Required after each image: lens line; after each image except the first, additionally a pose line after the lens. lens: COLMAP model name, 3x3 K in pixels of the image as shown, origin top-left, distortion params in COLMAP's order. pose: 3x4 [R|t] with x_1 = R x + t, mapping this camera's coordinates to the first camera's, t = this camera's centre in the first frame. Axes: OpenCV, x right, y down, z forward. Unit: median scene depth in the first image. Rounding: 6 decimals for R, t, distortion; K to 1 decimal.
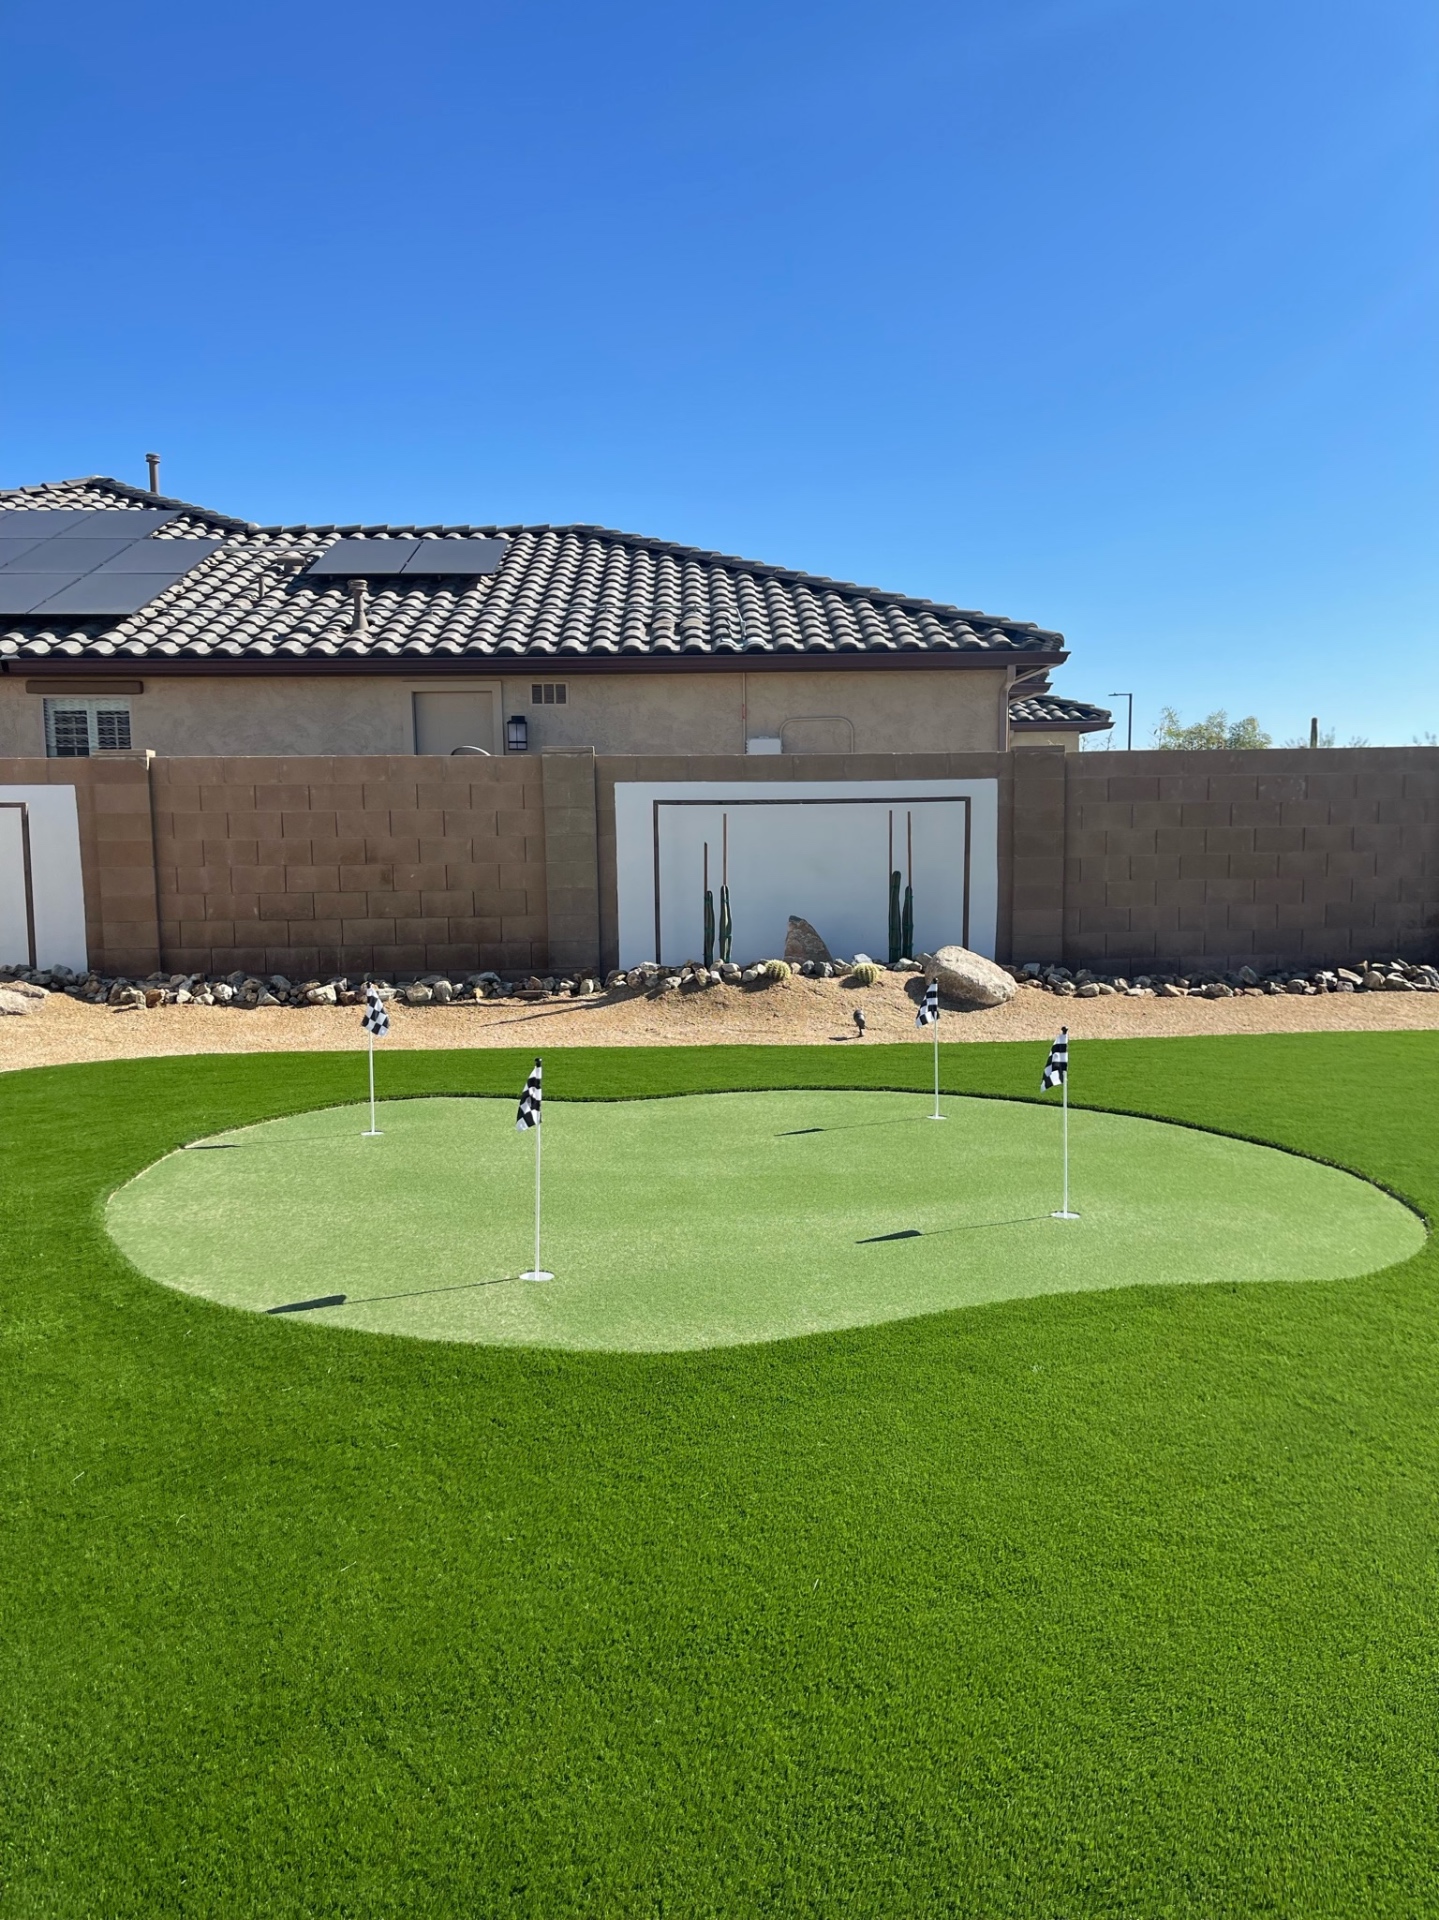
lens RADIAL K [[1463.8, 0, 736.8], [0, 1463.8, 971.7], [0, 0, 1]] dist [0.089470, -0.140230]
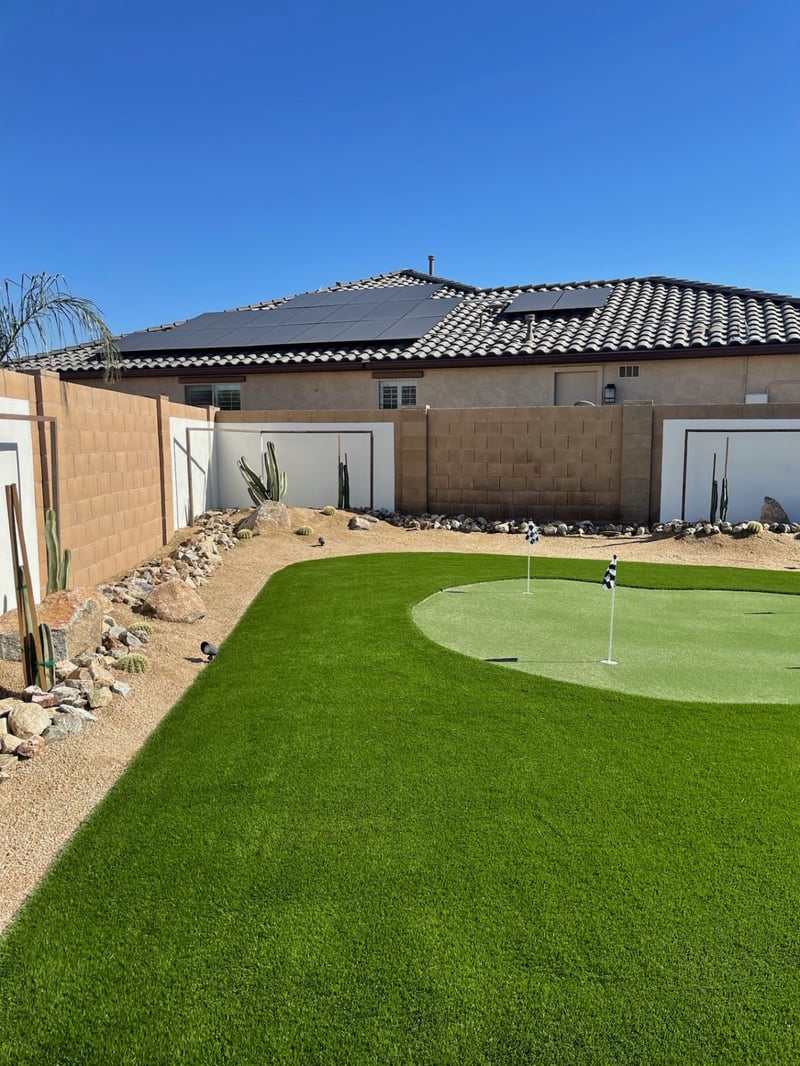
lens RADIAL K [[812.7, 0, 409.6], [0, 812.7, 539.5], [0, 0, 1]] dist [0.089470, -0.140230]
pose [[0.928614, 0.056271, -0.366755, 0.005083], [-0.050455, 0.998402, 0.025435, 0.008444], [0.367601, -0.005115, 0.929970, -0.057339]]
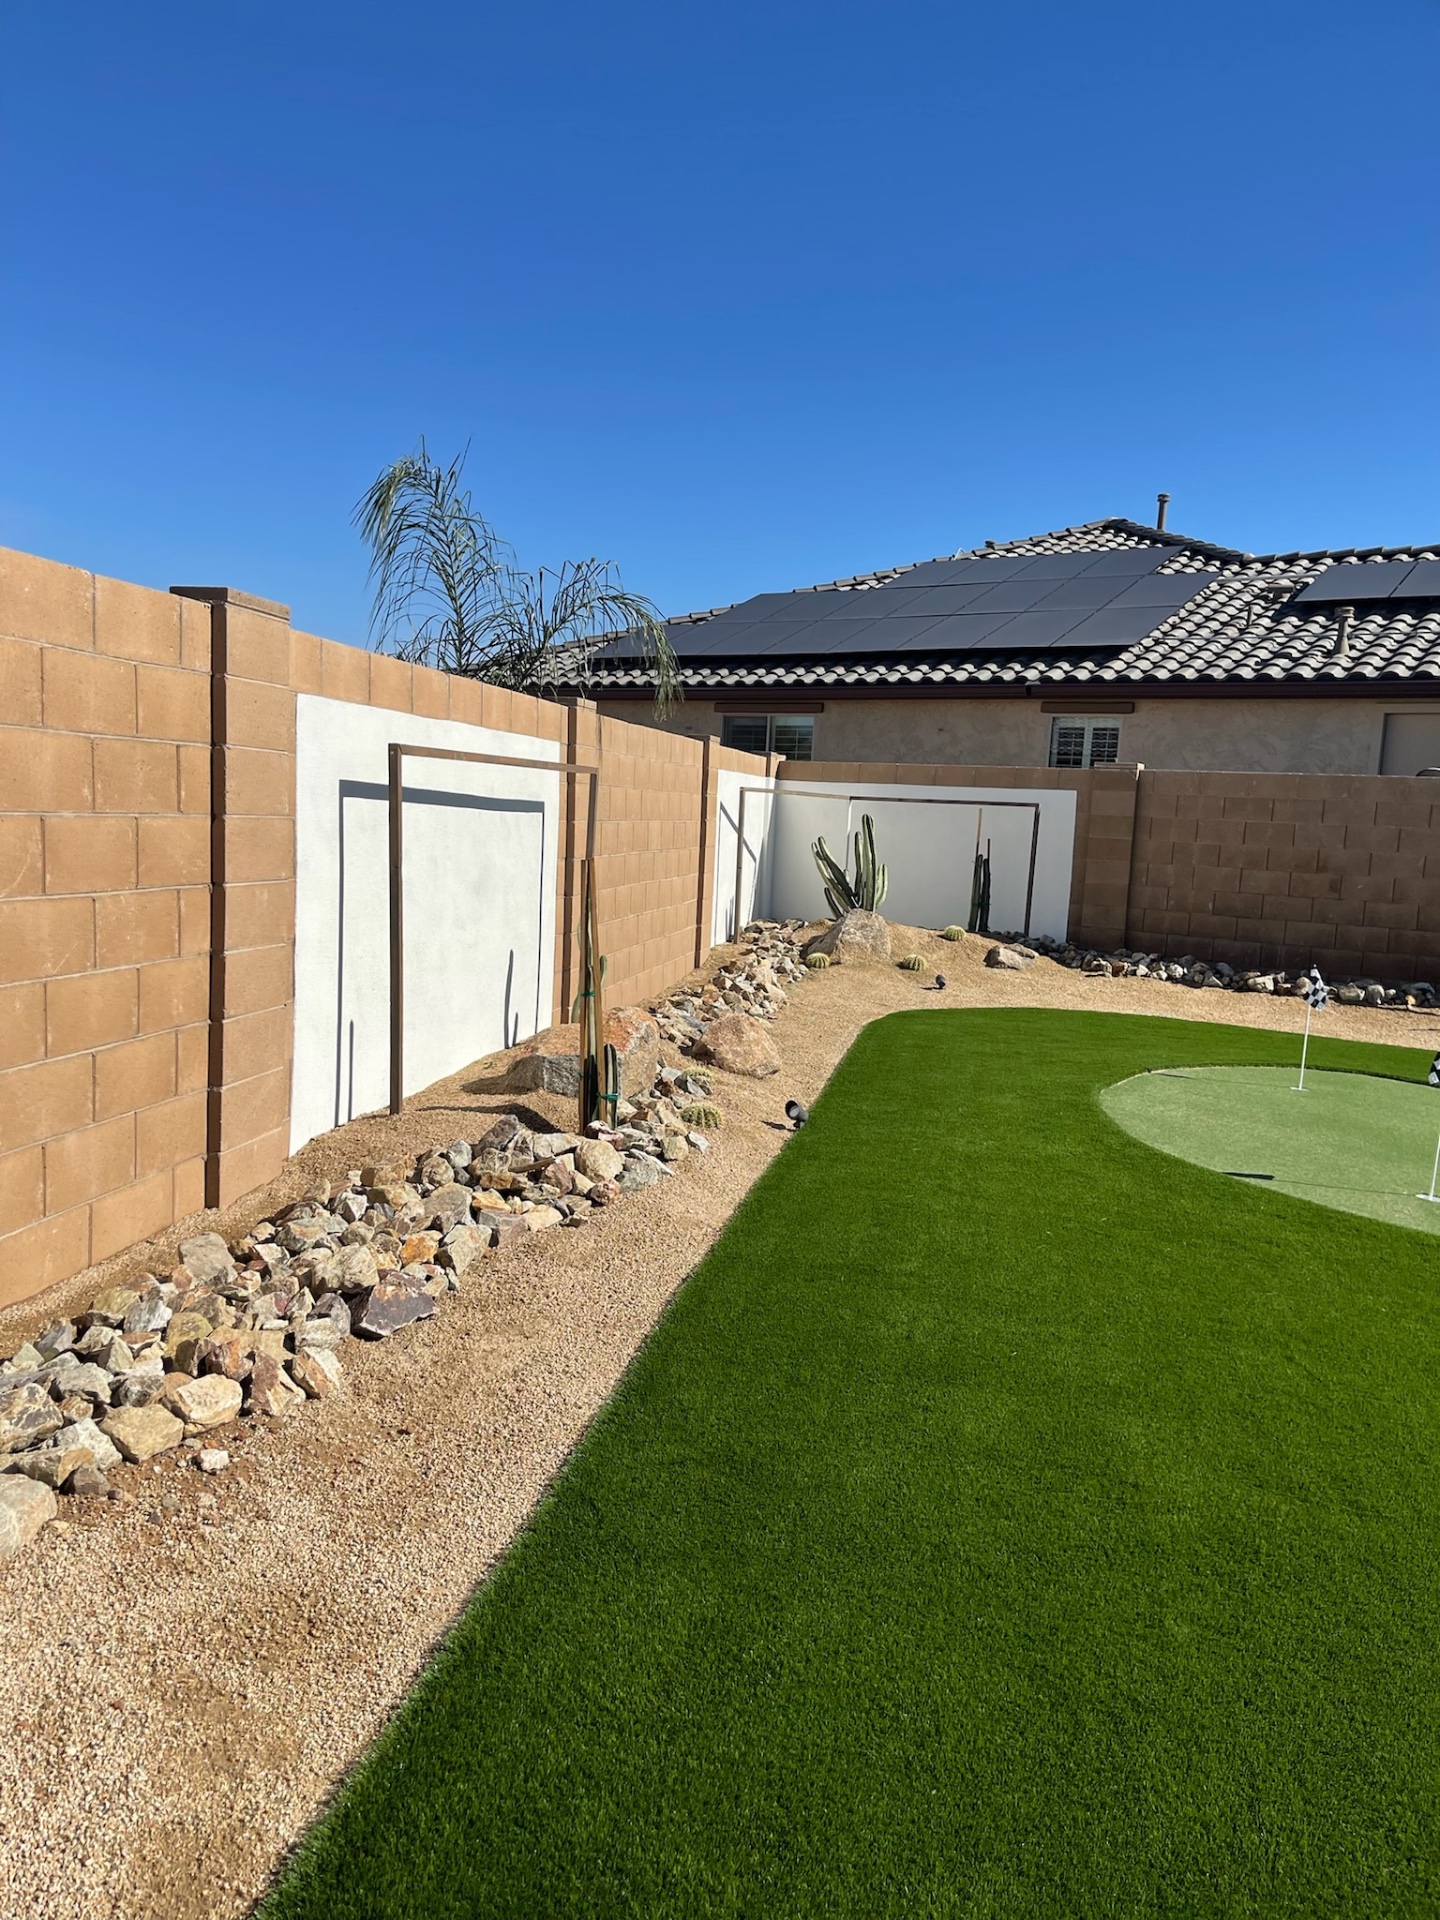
lens RADIAL K [[1465.3, 0, 686.5], [0, 1465.3, 986.8], [0, 0, 1]] dist [0.013468, 0.007756]
pose [[0.797809, 0.125015, -0.589807, 0.028872], [-0.121704, 0.991521, 0.045537, 0.017579], [0.590499, 0.035452, 0.806259, -0.150554]]
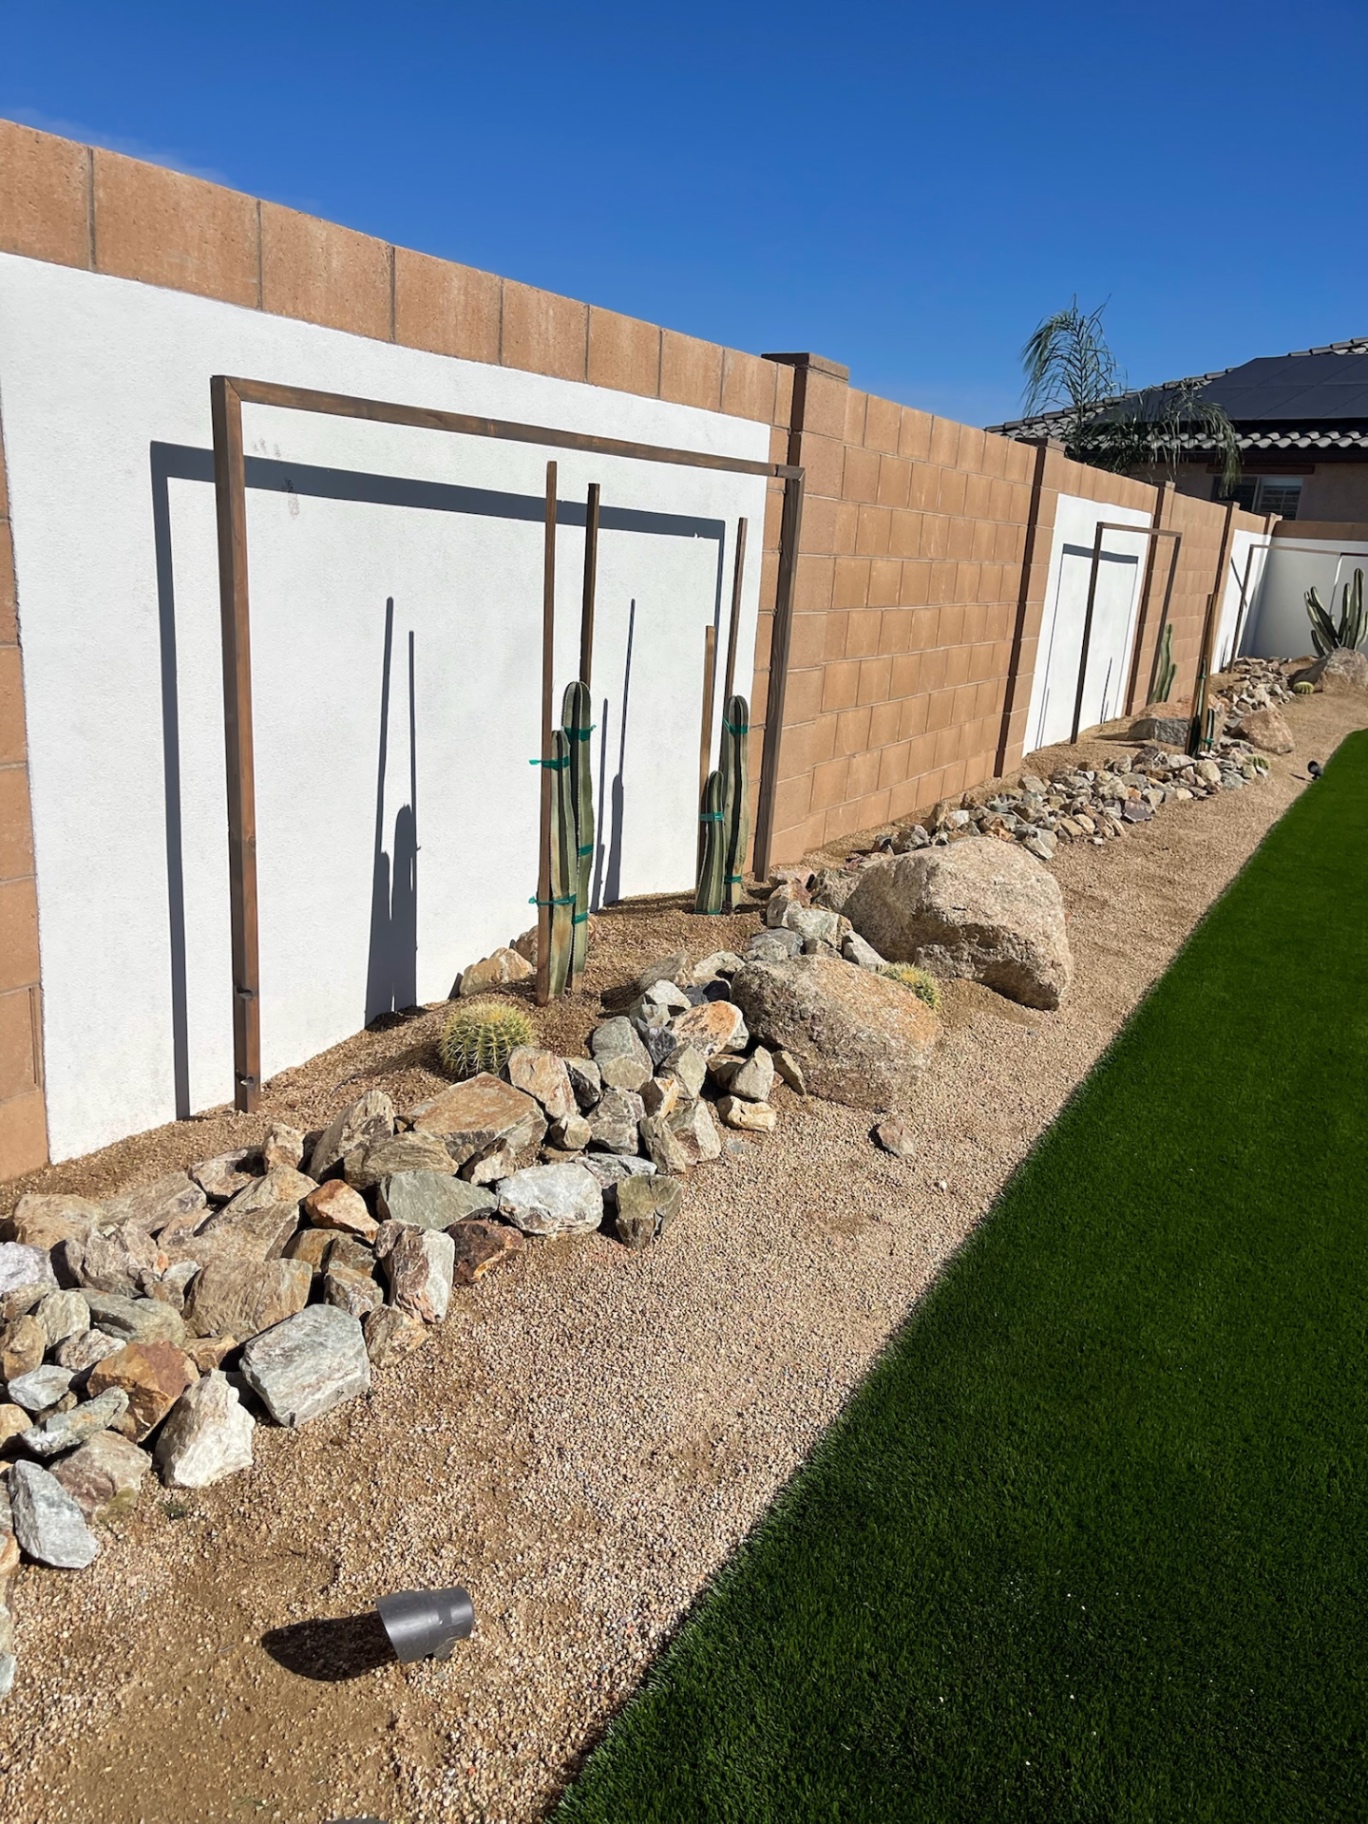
lens RADIAL K [[1379.9, 0, 658.1], [0, 1379.9, 924.3], [0, 0, 1]] dist [0.080272, -0.130029]
pose [[0.582016, 0.268326, -0.767632, 0.155082], [-0.153036, 0.963266, 0.220679, 0.050138], [0.798648, -0.010963, 0.601699, -0.449077]]
